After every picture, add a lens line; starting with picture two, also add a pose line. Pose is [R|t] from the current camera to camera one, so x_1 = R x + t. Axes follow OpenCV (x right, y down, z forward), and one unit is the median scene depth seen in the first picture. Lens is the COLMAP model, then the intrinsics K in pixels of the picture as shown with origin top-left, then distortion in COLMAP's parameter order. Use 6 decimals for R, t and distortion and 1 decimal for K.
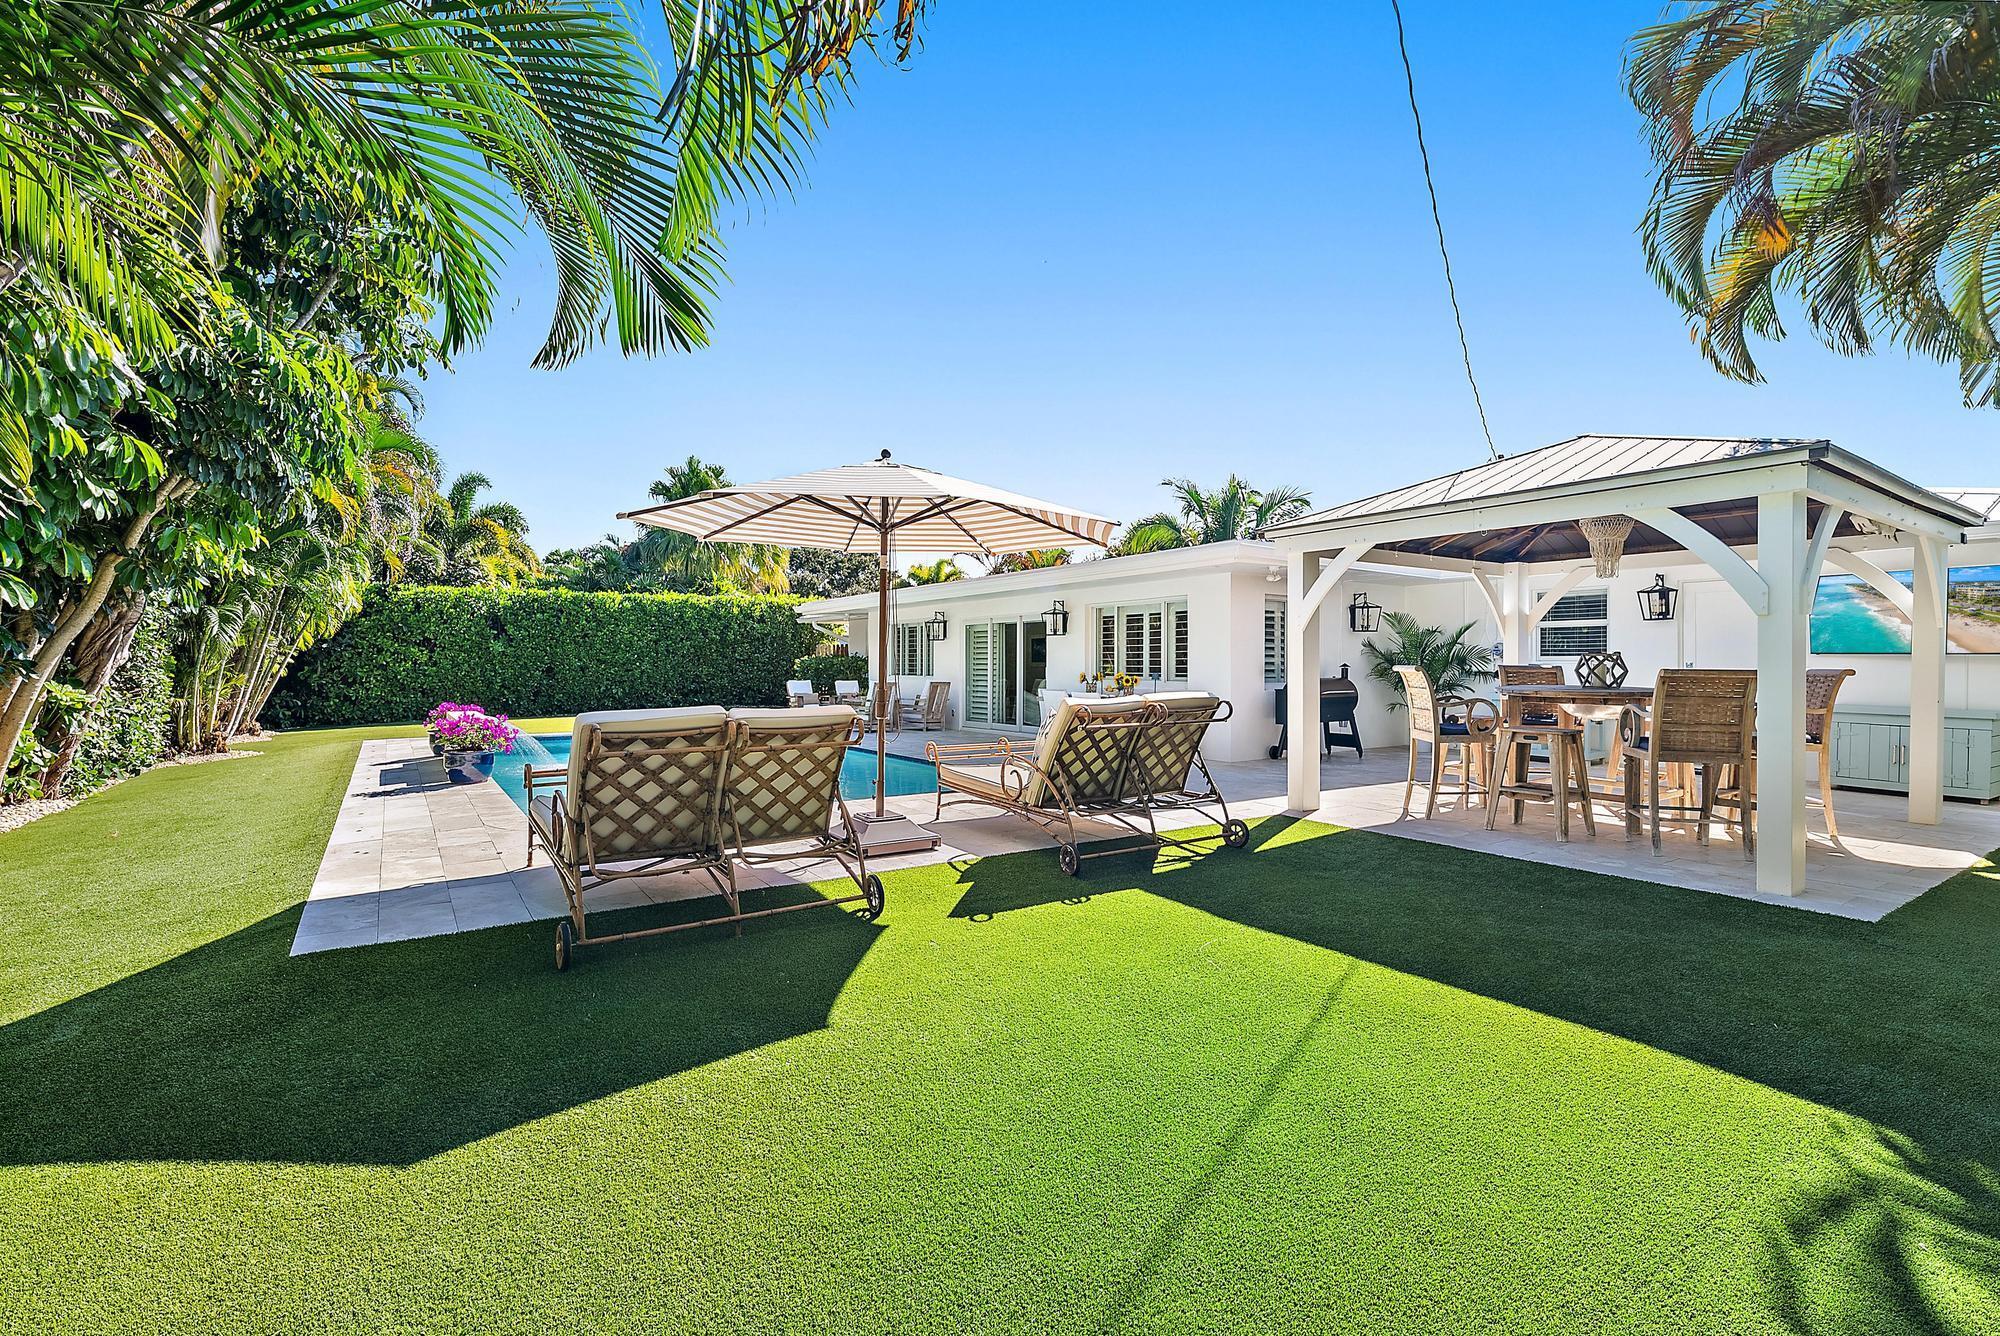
lens RADIAL K [[881.6, 0, 992.1], [0, 881.6, 668.6], [0, 0, 1]] dist [-0.001980, -0.000765]
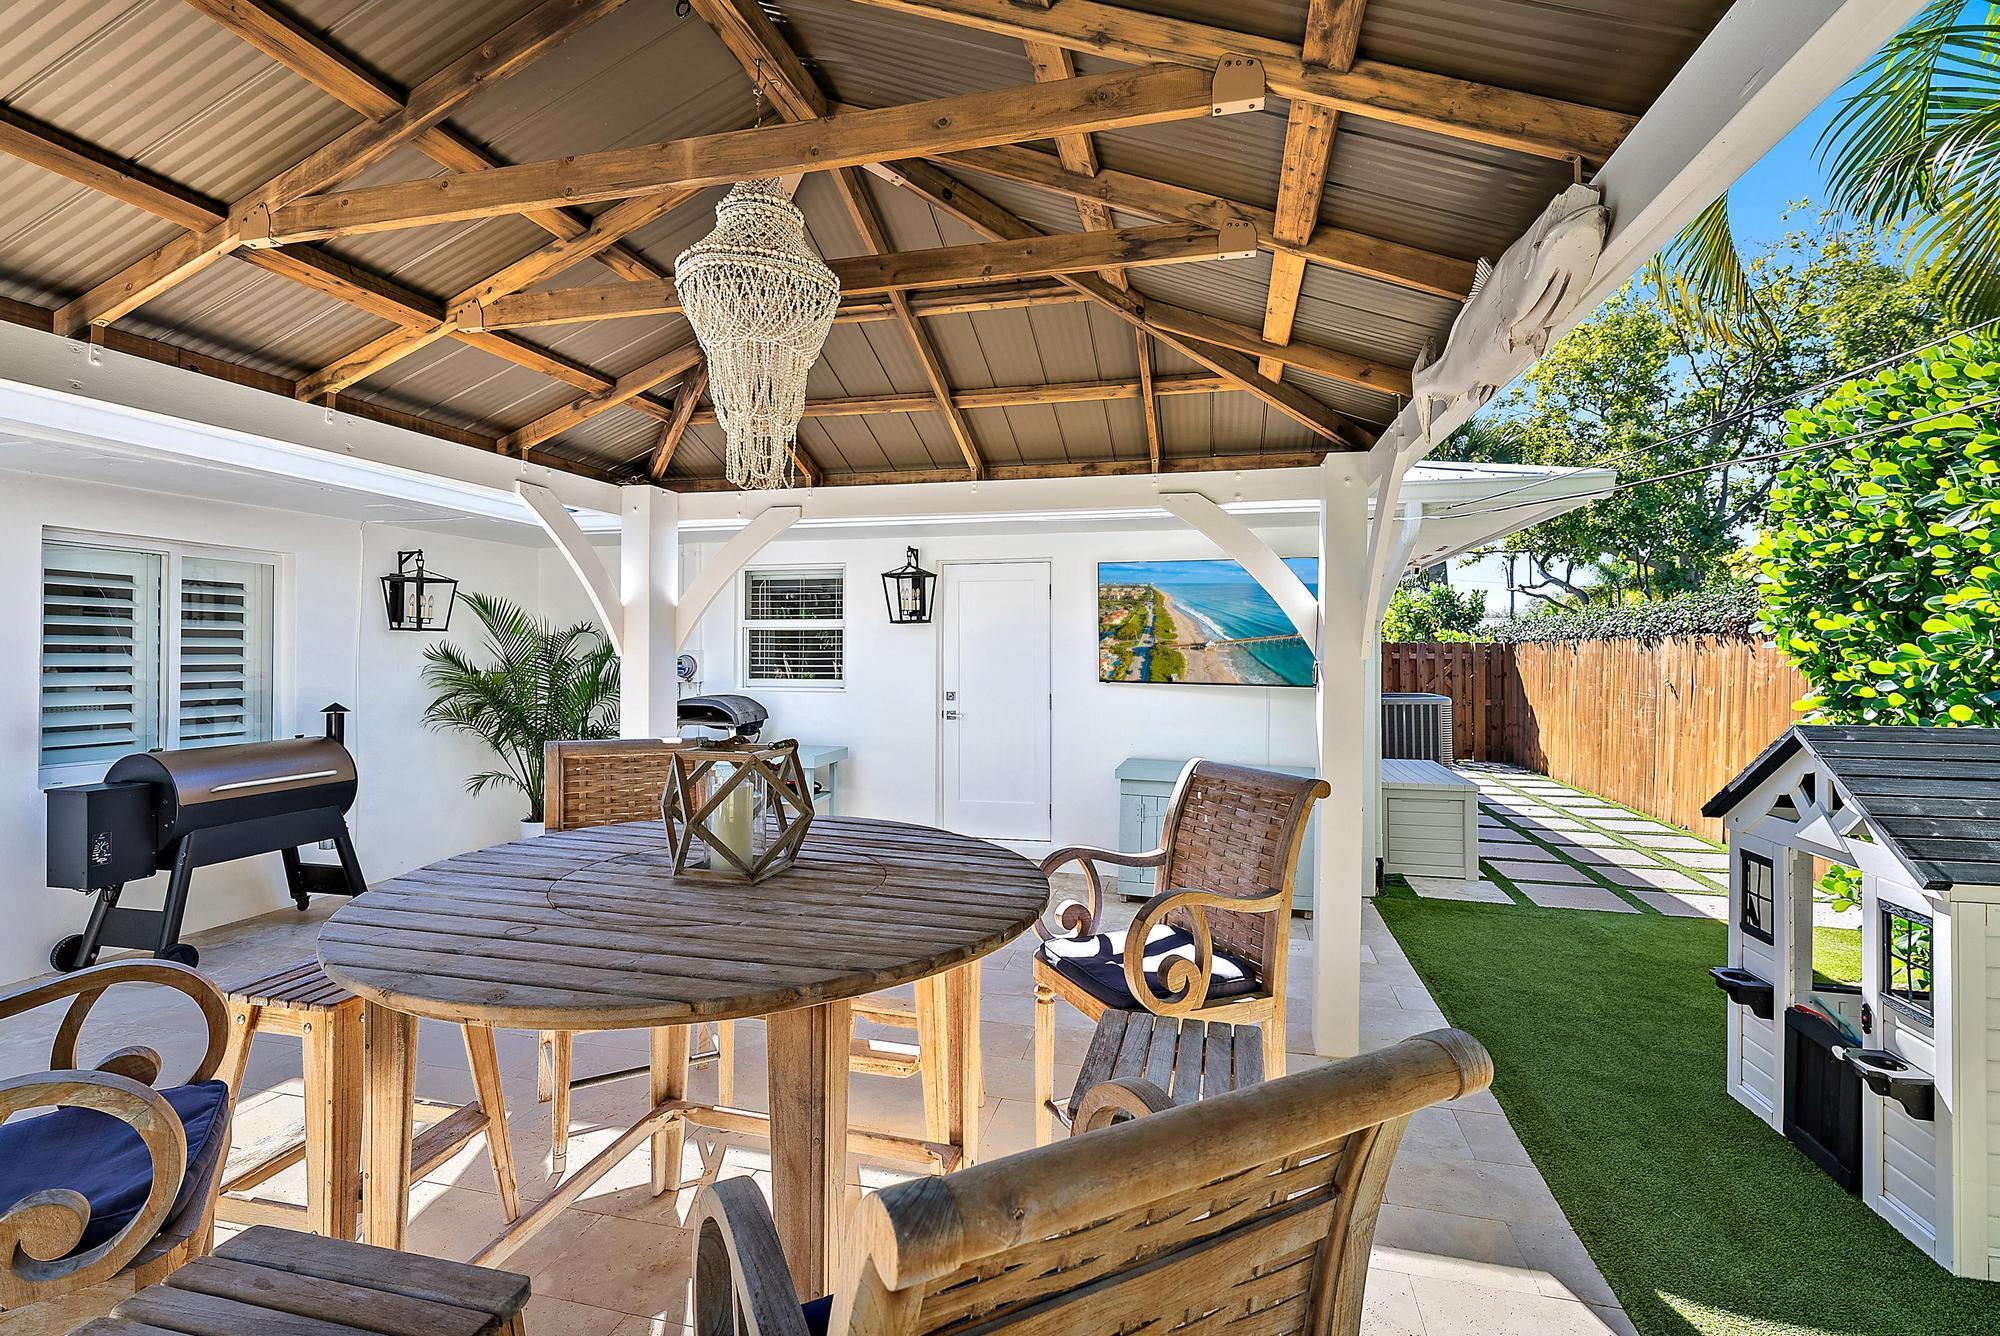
lens RADIAL K [[881.6, 0, 1003.7], [0, 881.6, 657.2], [0, 0, 1]] dist [-0.001980, -0.000765]
pose [[0.732475, -0.005398, 0.680773, 0.351568], [0.003810, 0.999985, 0.003830, -0.030545], [-0.680783, -0.000211, 0.732485, 0.461171]]
